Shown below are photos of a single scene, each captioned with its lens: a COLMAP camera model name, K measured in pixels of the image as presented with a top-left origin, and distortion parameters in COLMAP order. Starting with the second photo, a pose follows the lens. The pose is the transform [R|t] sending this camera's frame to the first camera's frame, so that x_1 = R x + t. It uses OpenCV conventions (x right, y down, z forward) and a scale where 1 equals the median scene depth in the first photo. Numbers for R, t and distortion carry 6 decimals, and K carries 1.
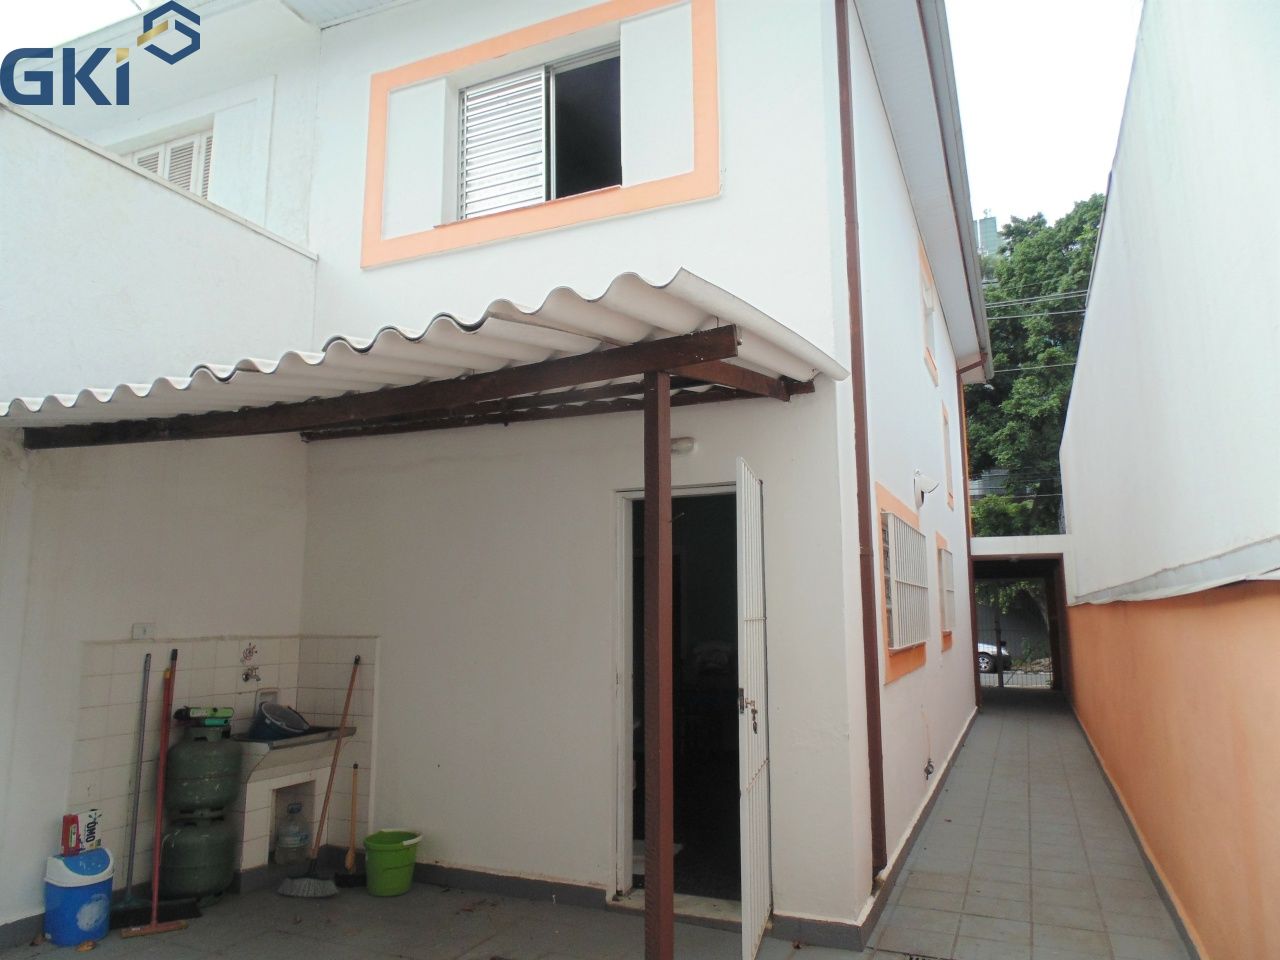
lens RADIAL K [[865.9, 0, 639.4], [0, 865.9, 482.5], [0, 0, 1]] dist [-0.008166, 0.000669]
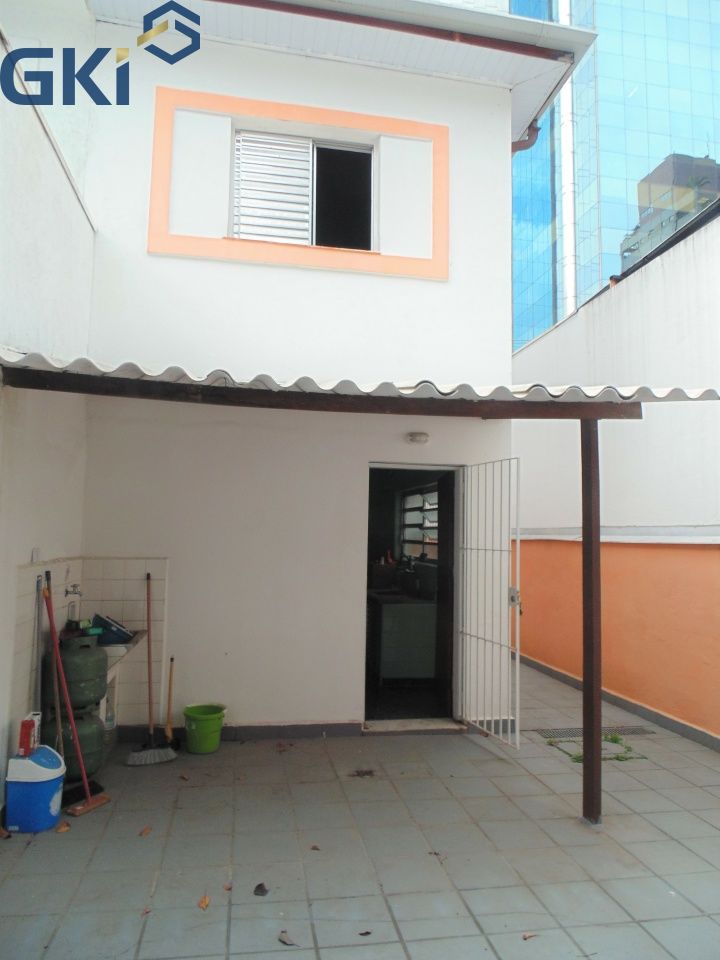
lens RADIAL K [[649.5, 0, 360.1], [0, 649.5, 479.9], [0, 0, 1]] dist [-0.008166, 0.000669]
pose [[0.827793, 0.066598, 0.557066, -0.642687], [-0.105700, 0.993661, 0.038277, -0.000500], [-0.550986, -0.090567, 0.829585, 0.078563]]
